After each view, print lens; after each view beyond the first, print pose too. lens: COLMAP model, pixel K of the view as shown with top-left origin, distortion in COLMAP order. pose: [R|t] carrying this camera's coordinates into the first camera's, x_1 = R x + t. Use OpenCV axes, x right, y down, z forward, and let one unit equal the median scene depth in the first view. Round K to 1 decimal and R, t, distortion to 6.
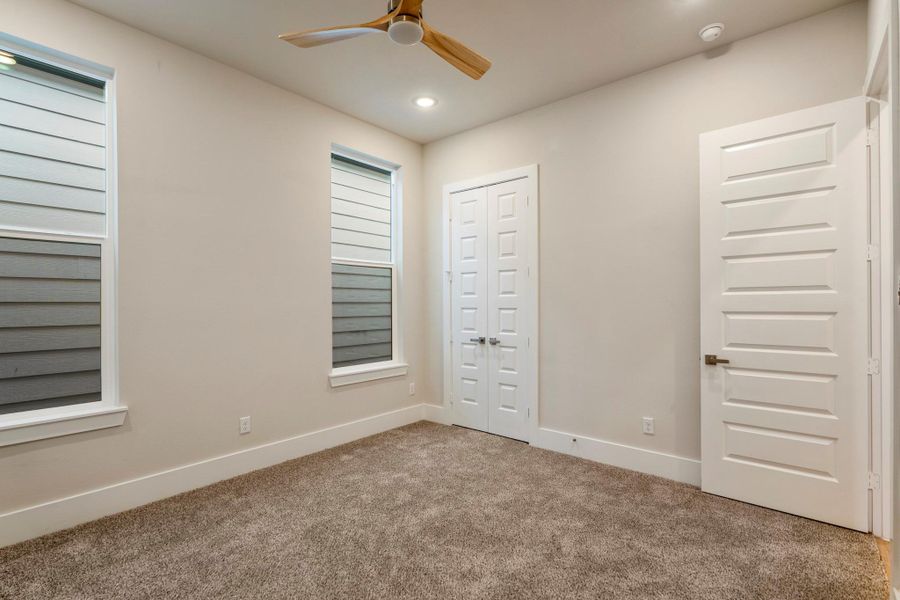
lens RADIAL K [[429.7, 0, 449.2], [0, 429.7, 306.9], [0, 0, 1]] dist [-0.000712, 0.000053]
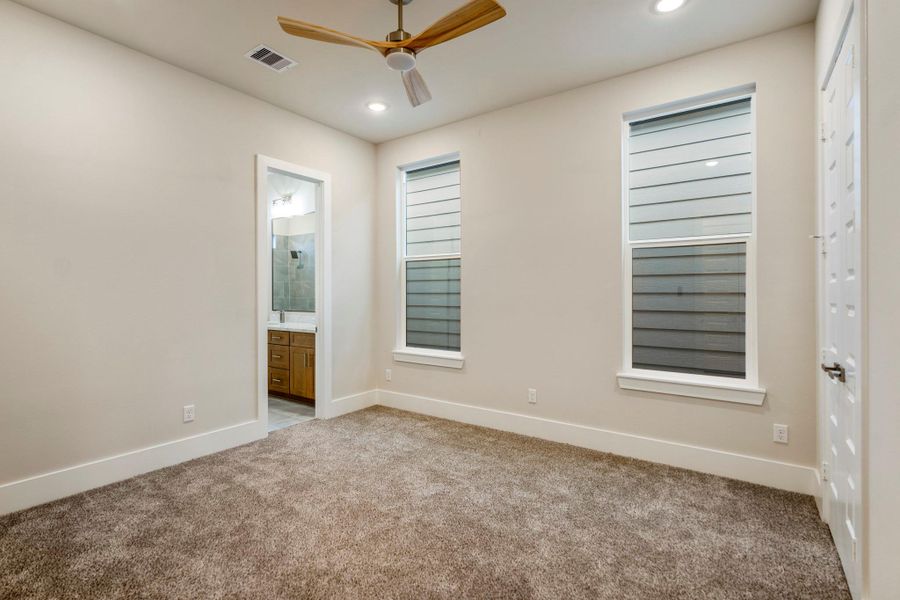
lens RADIAL K [[382.5, 0, 450.5], [0, 382.5, 308.6], [0, 0, 1]] dist [-0.000221, 0.000003]
pose [[0.143434, 0.041680, -0.988782, 0.439434], [-0.011473, 0.999116, 0.040451, -0.007801], [0.989593, 0.005542, 0.143785, 0.507641]]
